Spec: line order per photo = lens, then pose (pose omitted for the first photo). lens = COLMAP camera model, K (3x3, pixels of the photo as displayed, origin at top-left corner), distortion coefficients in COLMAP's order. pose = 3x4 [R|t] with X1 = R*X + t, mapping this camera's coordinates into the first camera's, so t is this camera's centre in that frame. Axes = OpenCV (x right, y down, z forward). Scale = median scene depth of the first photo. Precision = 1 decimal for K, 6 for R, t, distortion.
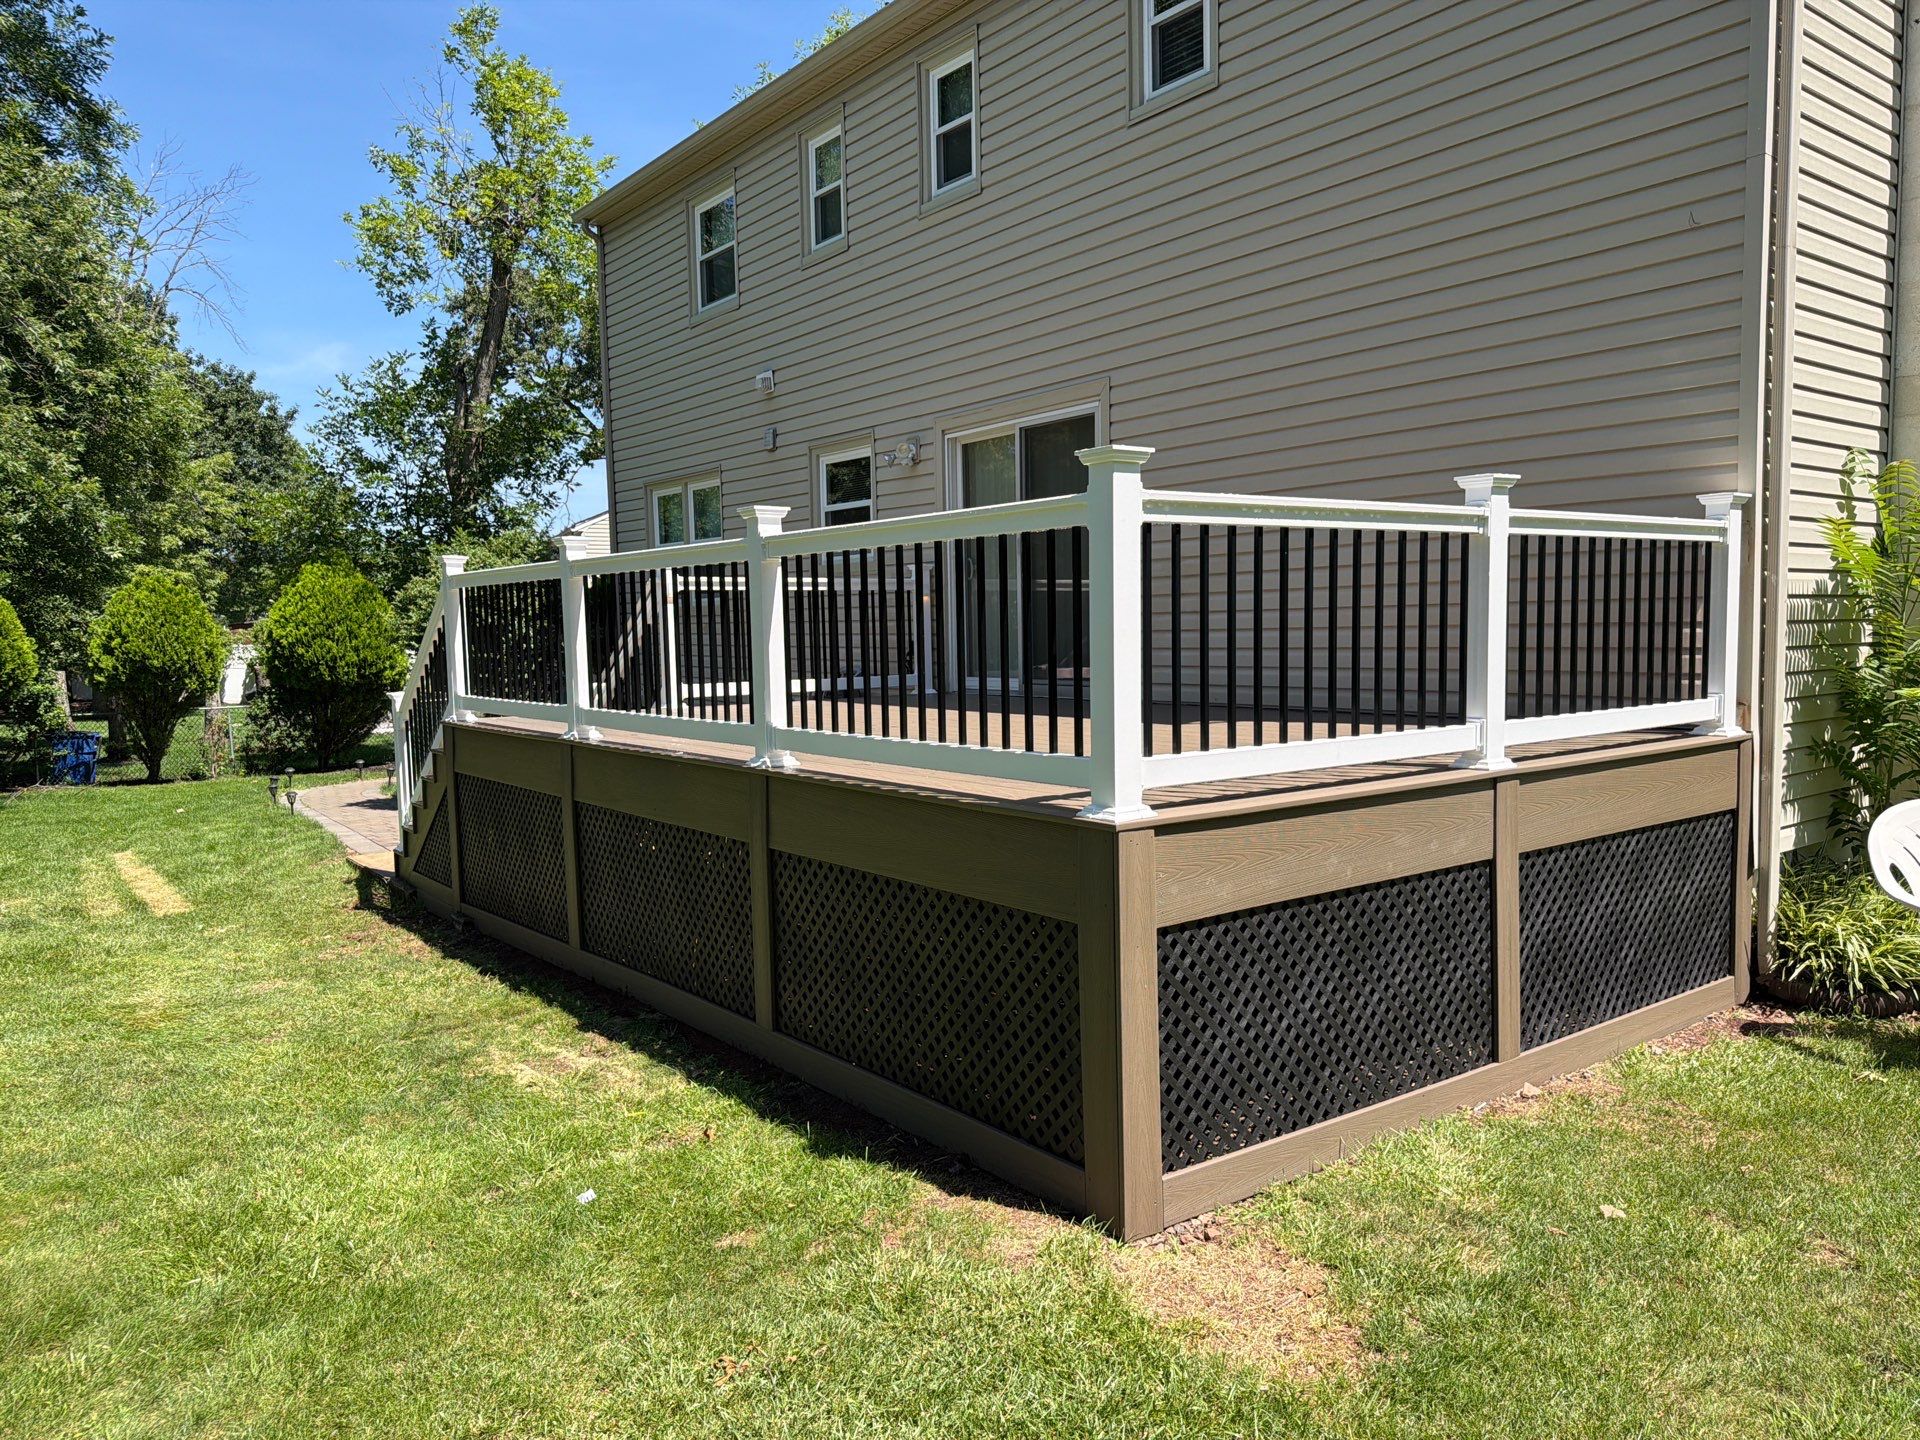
lens RADIAL K [[1344.0, 0, 967.3], [0, 1344.0, 753.7], [0, 0, 1]] dist [0.027790, -0.041360]
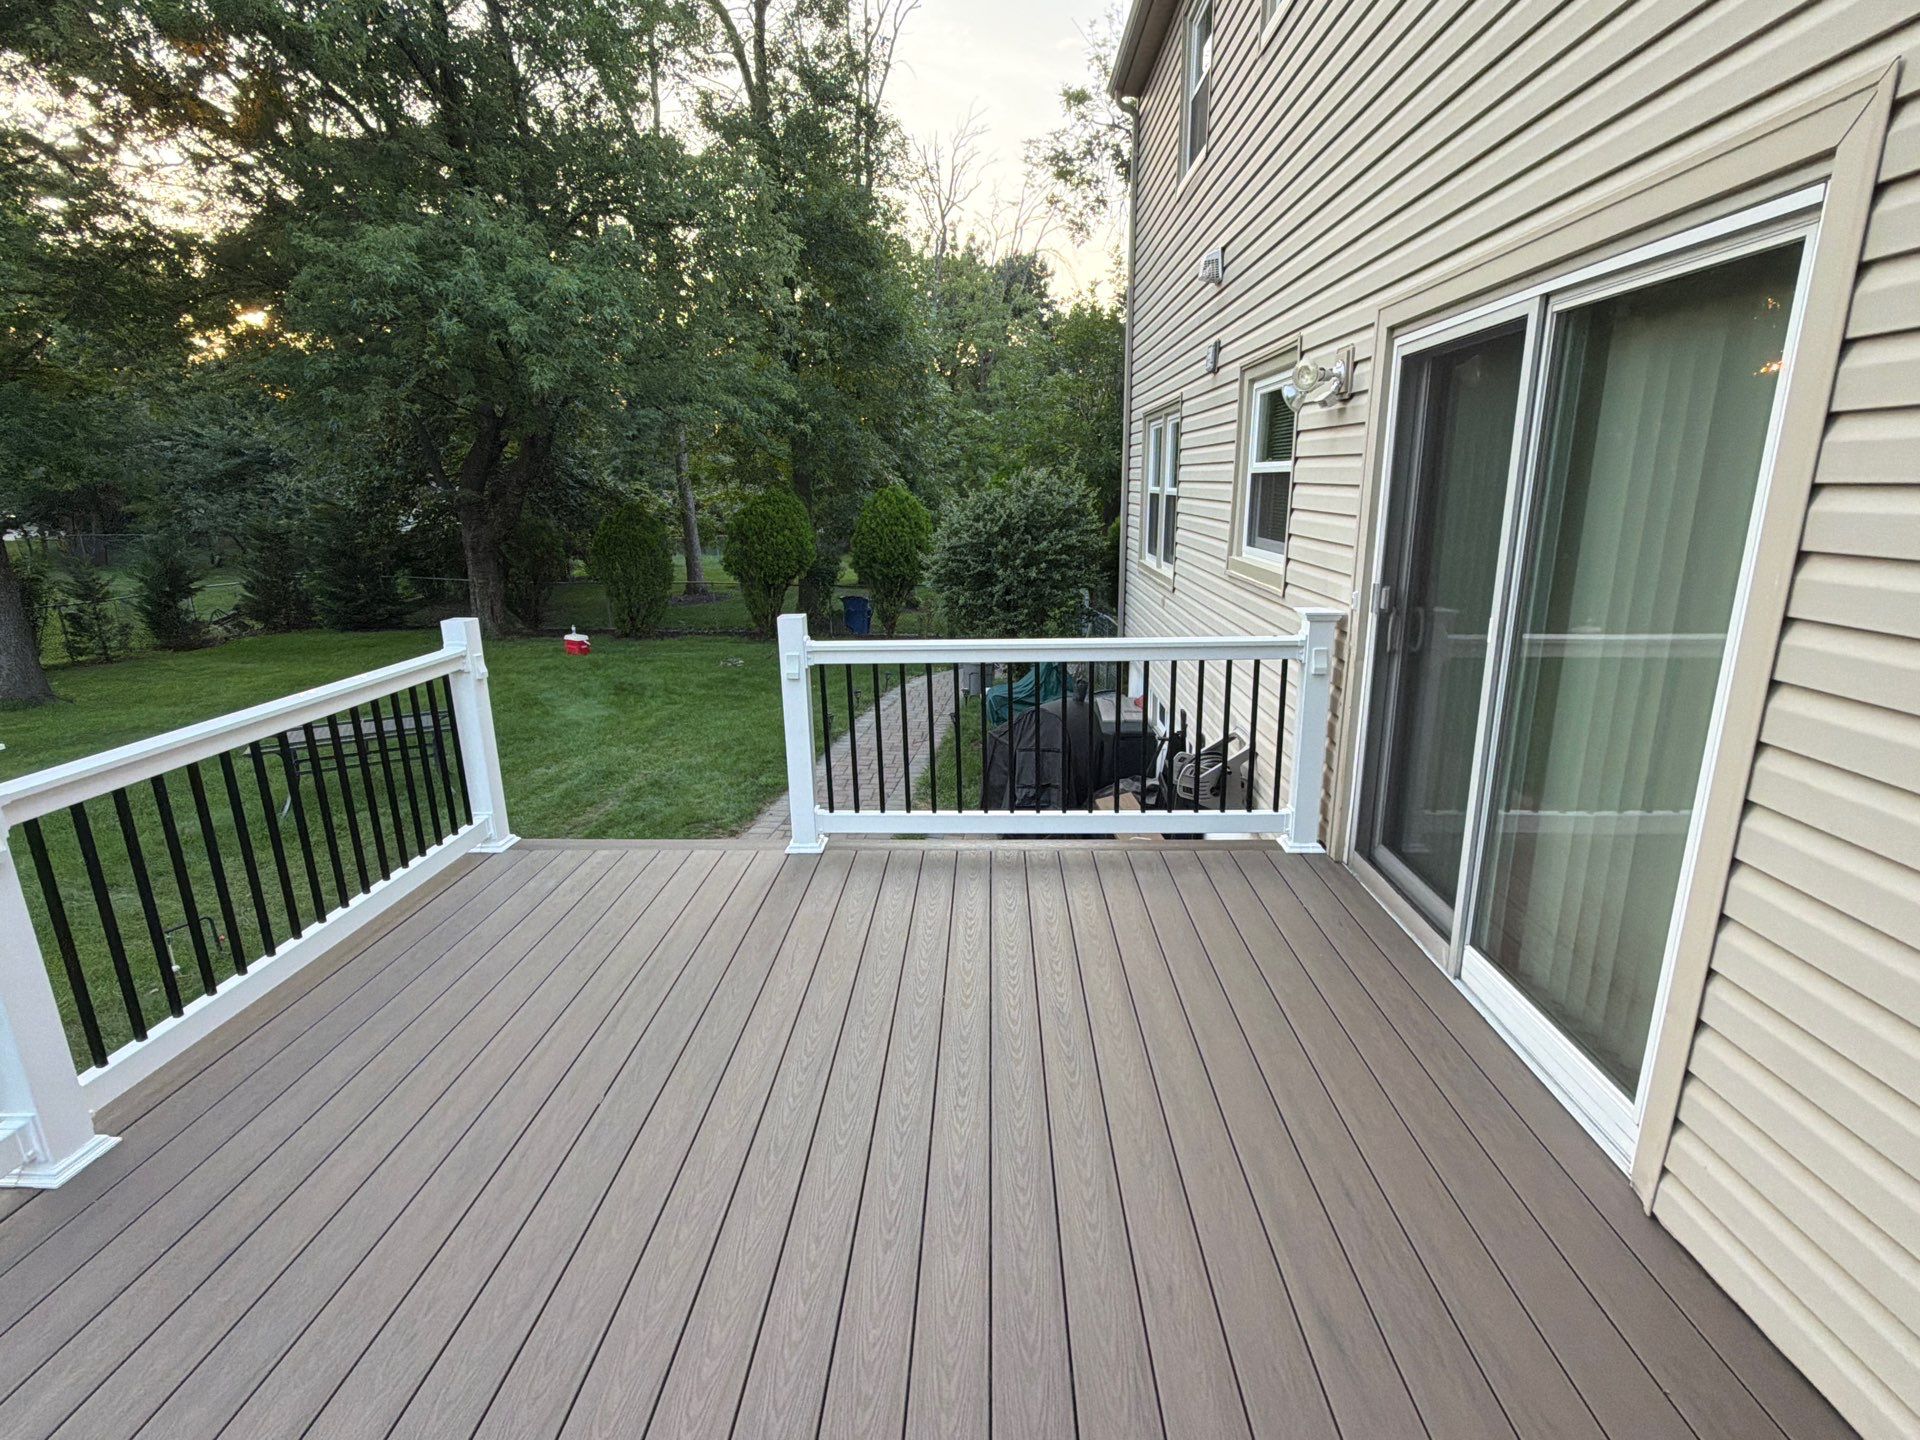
lens RADIAL K [[913.7, 0, 955.5], [0, 913.7, 731.0], [0, 0, 1]] dist [-0.002616, -0.002002]
pose [[0.770105, 0.172567, -0.614133, 0.079130], [-0.059970, 0.978036, 0.199621, -0.152386], [0.635093, -0.116899, 0.763539, 0.622636]]
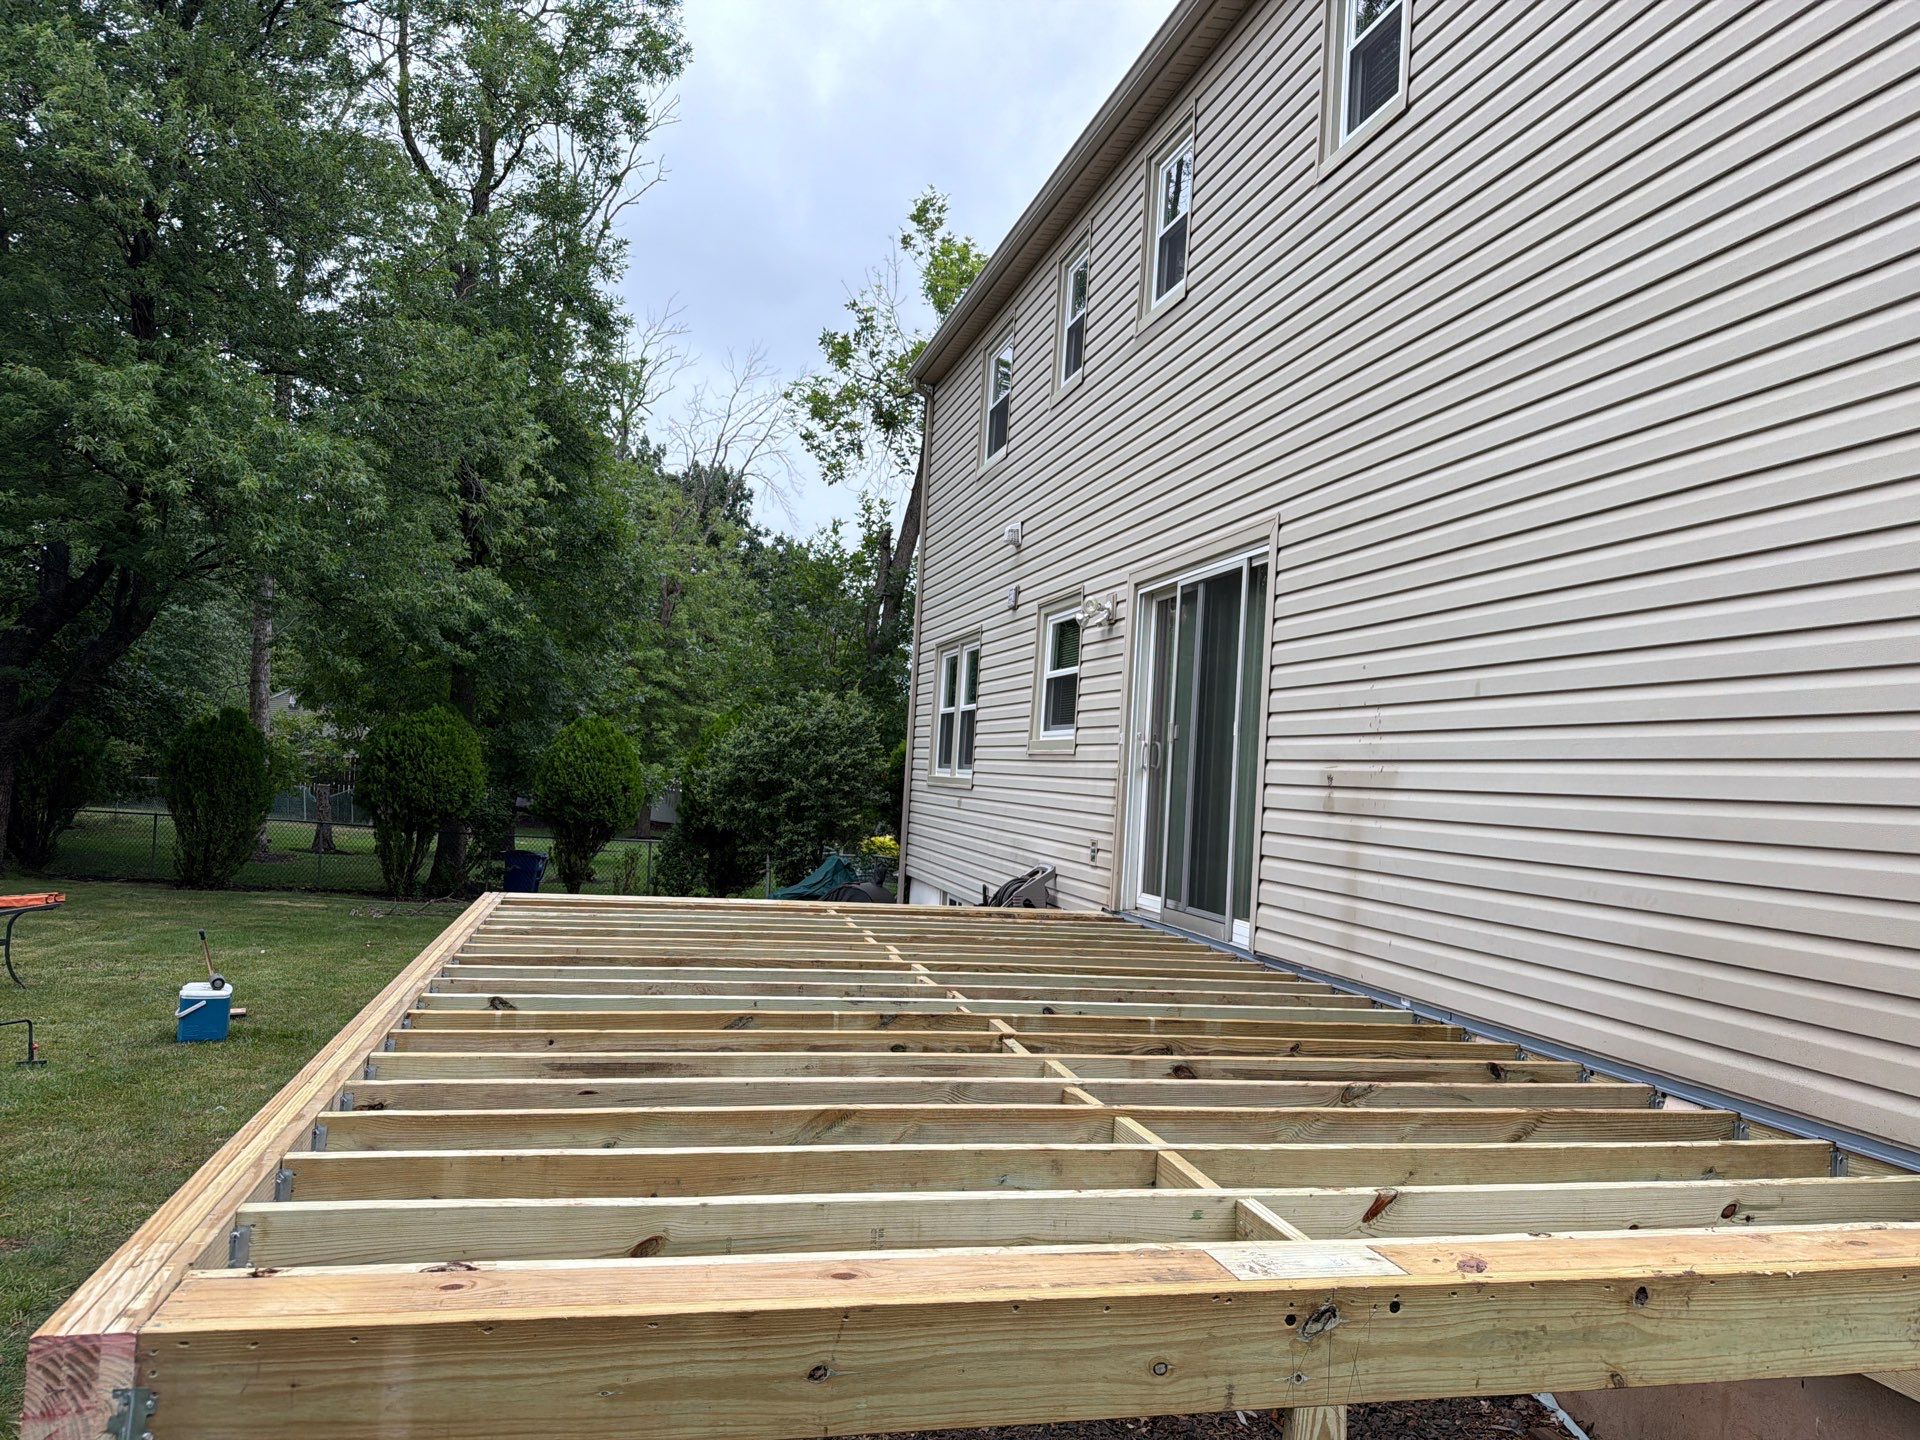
lens RADIAL K [[1344.0, 0, 956.6], [0, 1344.0, 773.5], [0, 0, 1]] dist [0.027790, -0.041360]
pose [[0.915538, 0.070723, -0.395964, 0.202328], [-0.114962, 0.989366, -0.089100, -0.041914], [0.385452, 0.127095, 0.913933, 0.223342]]
